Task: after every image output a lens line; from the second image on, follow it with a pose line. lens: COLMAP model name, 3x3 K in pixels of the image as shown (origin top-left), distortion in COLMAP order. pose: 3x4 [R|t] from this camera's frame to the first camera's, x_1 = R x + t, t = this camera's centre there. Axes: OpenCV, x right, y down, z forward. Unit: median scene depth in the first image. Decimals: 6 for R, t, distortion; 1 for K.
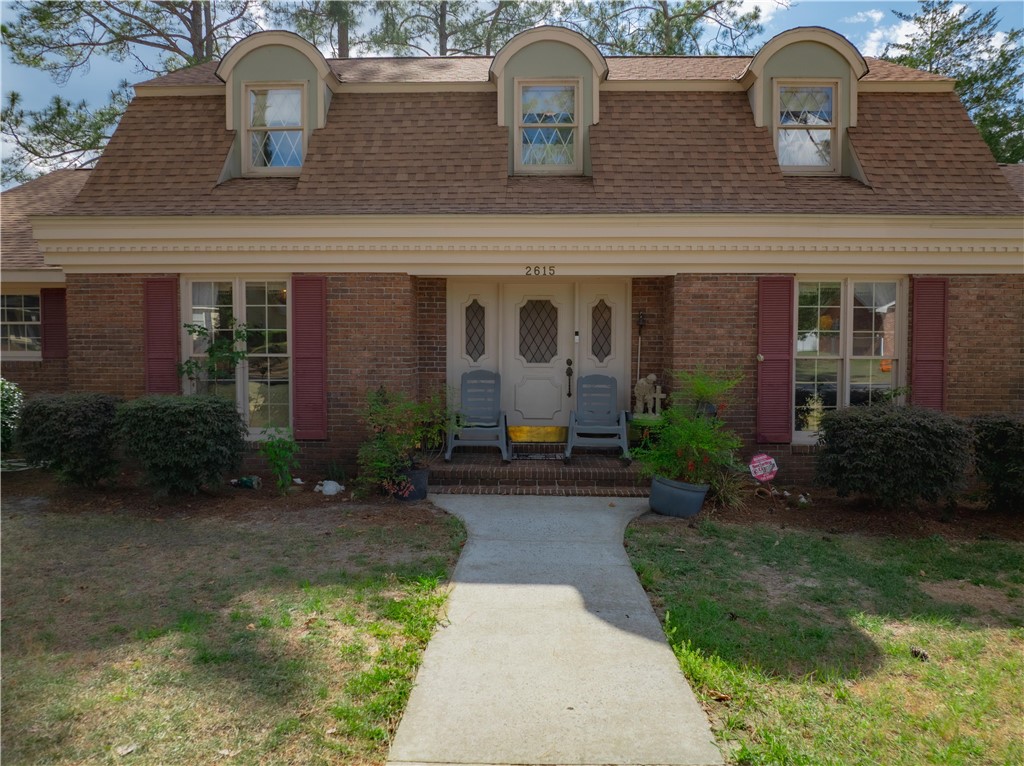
lens RADIAL K [[716.8, 0, 510.3], [0, 716.8, 385.5], [0, 0, 1]] dist [-0.049261, 0.015203]
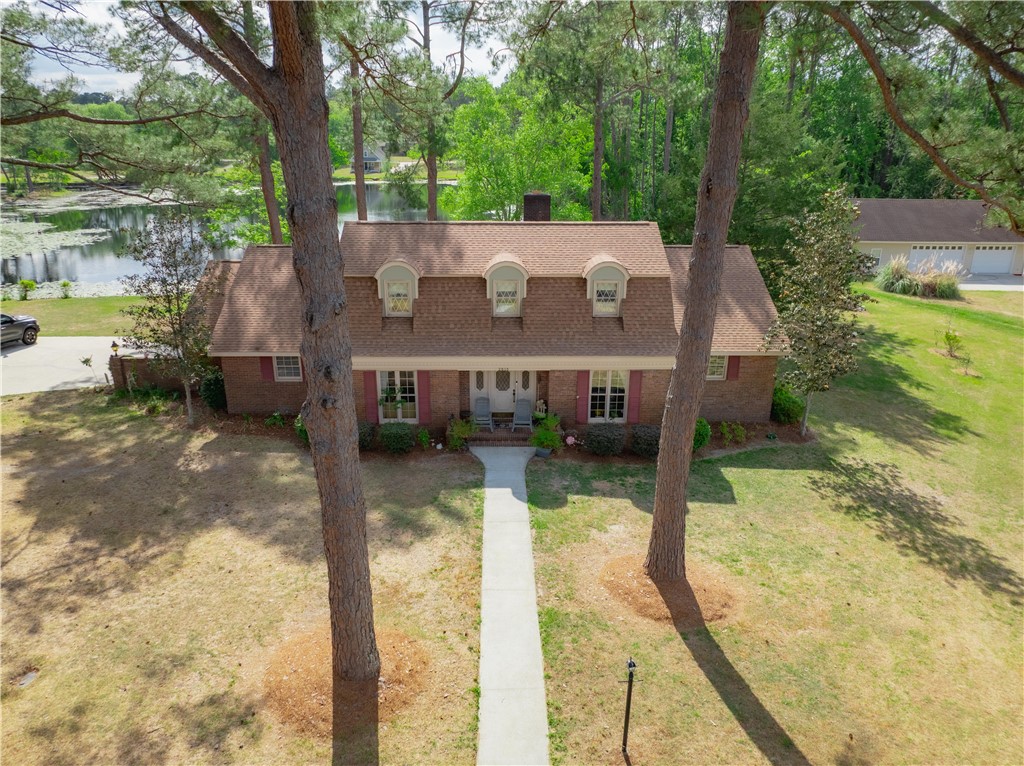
lens RADIAL K [[716.8, 0, 508.7], [0, 716.8, 385.1], [0, 0, 1]] dist [-0.049261, 0.015203]
pose [[0.998632, -0.013608, 0.050495, -0.083595], [-0.001702, 0.956581, 0.291461, -0.932223], [-0.052269, -0.291148, 0.955249, -1.775062]]
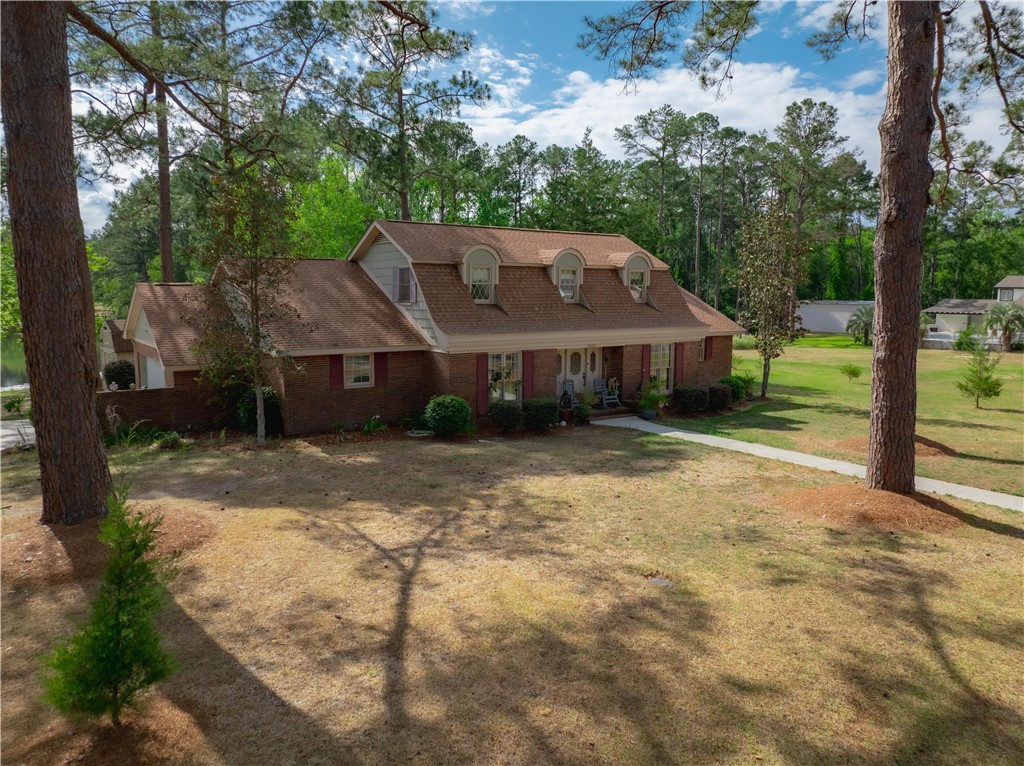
lens RADIAL K [[716.8, 0, 511.4], [0, 716.8, 388.9], [0, 0, 1]] dist [-0.049261, 0.015203]
pose [[0.801545, -0.080236, 0.592527, -1.982317], [0.029472, 0.995053, 0.094874, -0.270456], [-0.597208, -0.058582, 0.799944, -1.188017]]
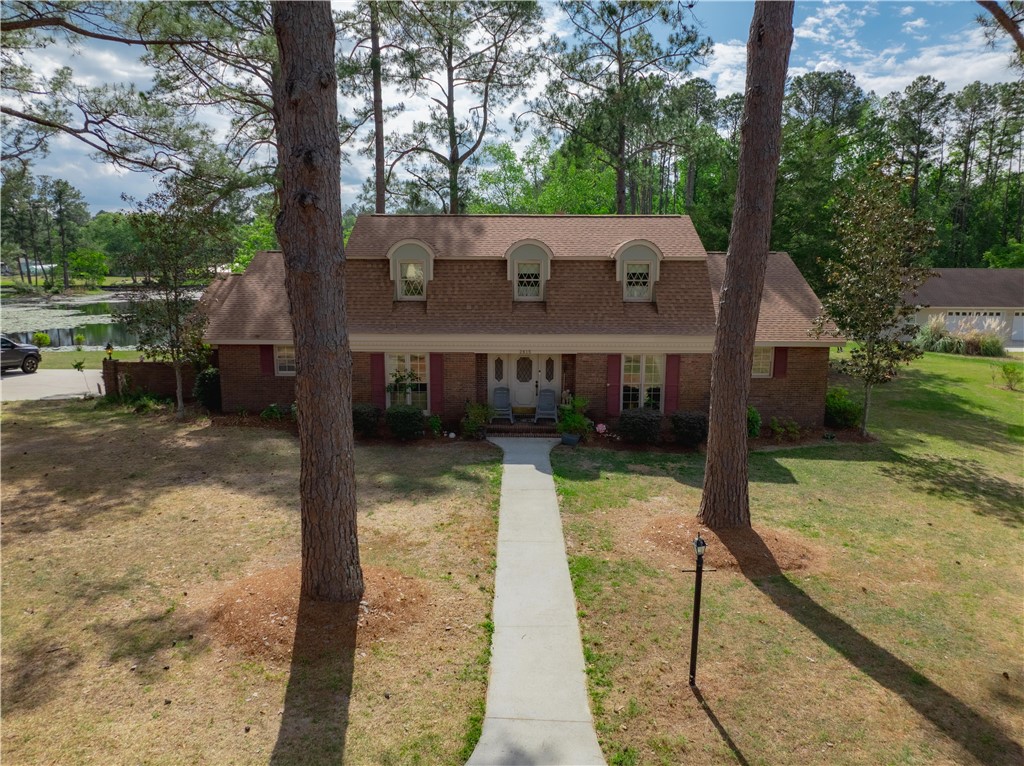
lens RADIAL K [[716.8, 0, 508.9], [0, 716.8, 389.4], [0, 0, 1]] dist [-0.049261, 0.015203]
pose [[0.999743, -0.002704, 0.022501, -0.076373], [-0.000304, 0.991166, 0.132625, -0.365763], [-0.022660, -0.132598, 0.990911, -1.592766]]
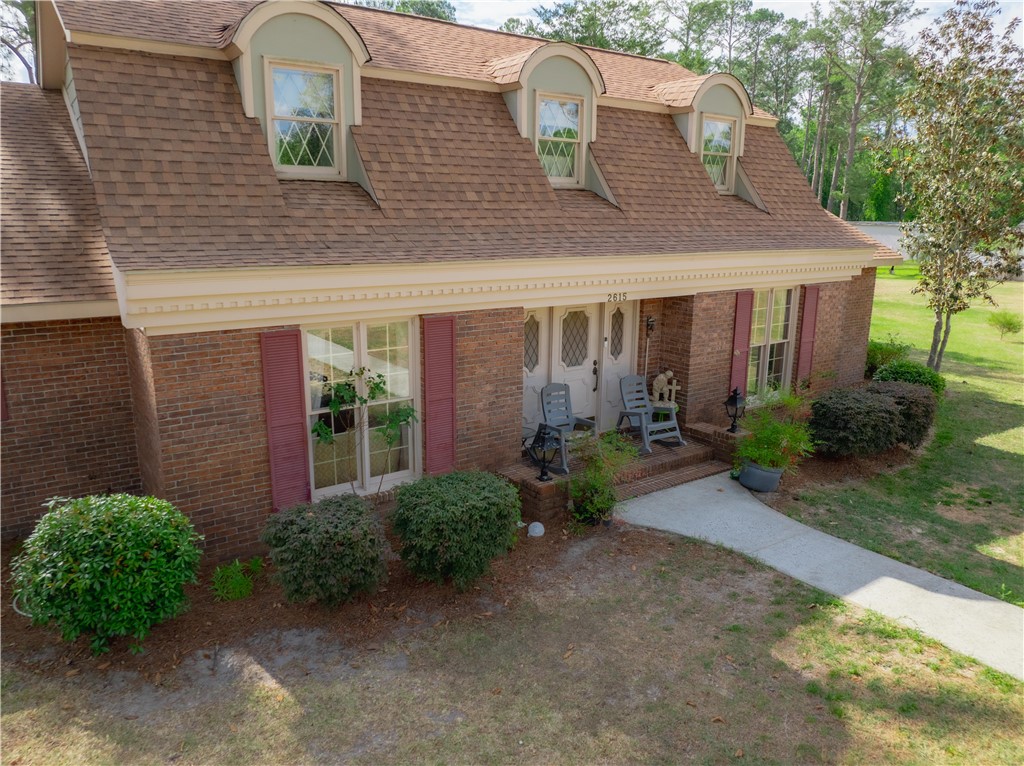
lens RADIAL K [[716.8, 0, 504.6], [0, 716.8, 384.1], [0, 0, 1]] dist [-0.049261, 0.015203]
pose [[0.806612, -0.133381, 0.575835, -0.768089], [0.025248, 0.981093, 0.191885, -0.243799], [-0.590542, -0.140238, 0.794729, 0.172812]]
